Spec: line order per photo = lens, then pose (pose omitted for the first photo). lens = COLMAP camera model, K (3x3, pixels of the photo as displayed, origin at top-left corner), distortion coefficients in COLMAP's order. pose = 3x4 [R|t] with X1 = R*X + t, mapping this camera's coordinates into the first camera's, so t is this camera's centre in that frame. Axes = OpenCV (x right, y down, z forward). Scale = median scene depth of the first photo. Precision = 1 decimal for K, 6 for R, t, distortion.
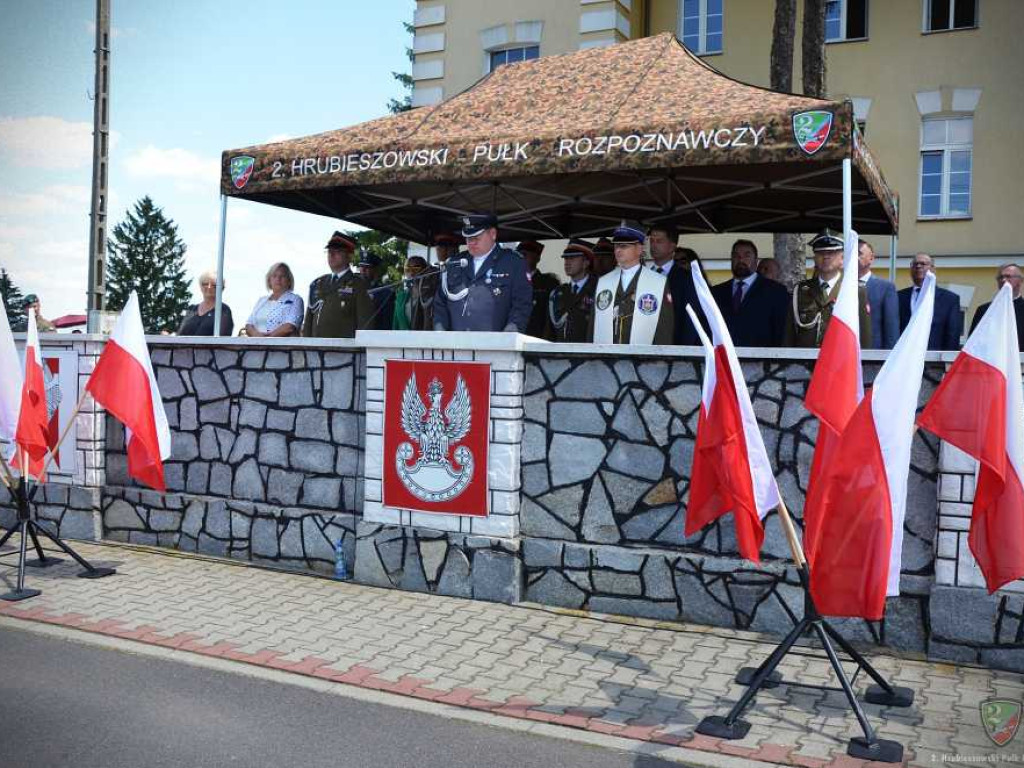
lens RADIAL K [[1003.4, 0, 516.5], [0, 1003.4, 394.2], [0, 0, 1]] dist [-0.059413, 0.000000]
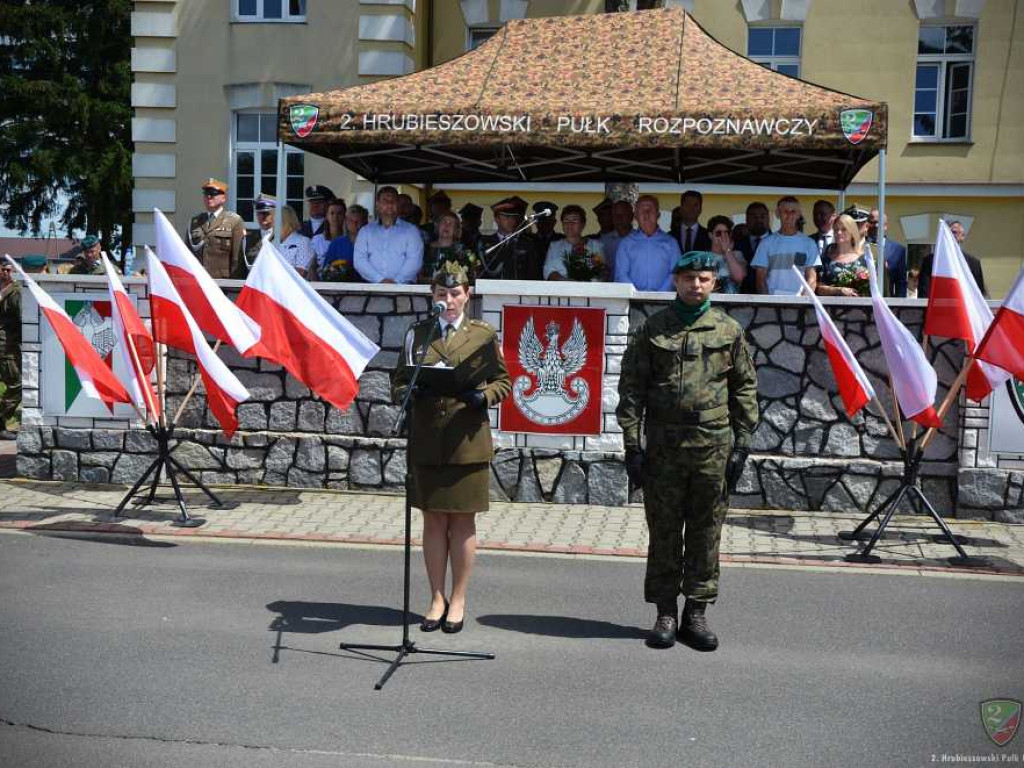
lens RADIAL K [[1378.0, 0, 518.2], [0, 1378.0, 393.6], [0, 0, 1]] dist [0.099749, 0.000000]
pose [[0.954221, -0.019792, 0.298448, -0.565196], [0.008053, 0.999147, 0.040513, 0.003193], [-0.298995, -0.036255, 0.953566, -0.507179]]
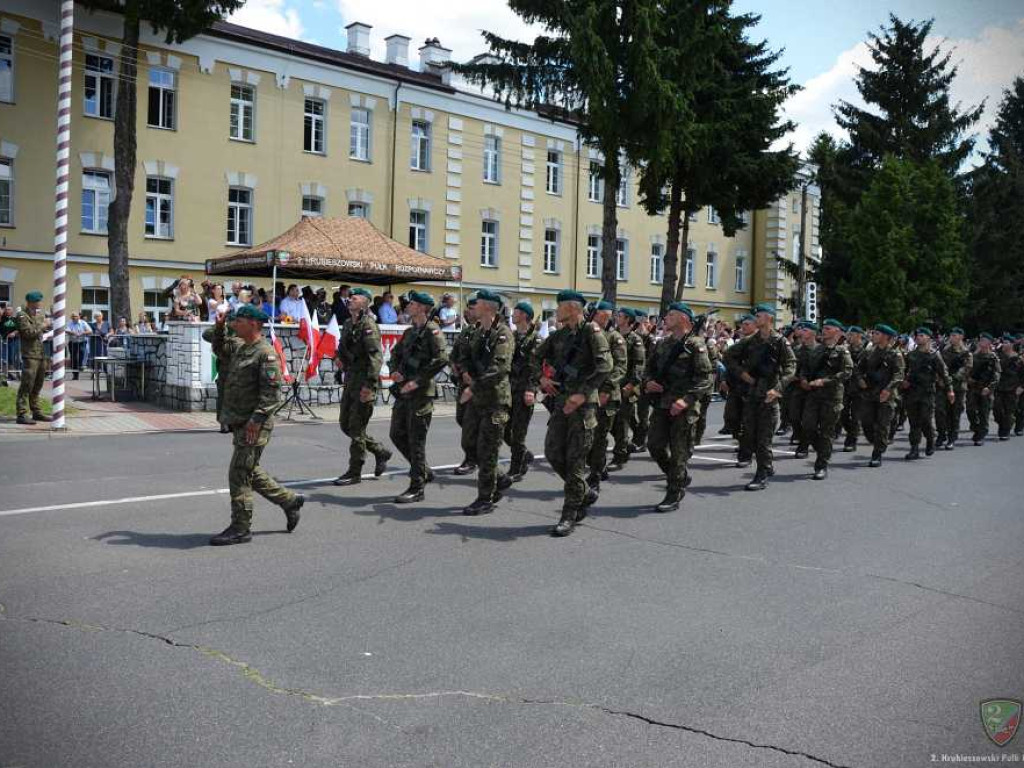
lens RADIAL K [[895.1, 0, 509.6], [0, 895.1, 386.9], [0, 0, 1]] dist [-0.119843, 0.048469]
pose [[0.367161, -0.069104, 0.927587, -2.465287], [0.014329, 0.997538, 0.068644, -0.049862], [-0.930047, -0.011912, 0.367248, -0.410784]]
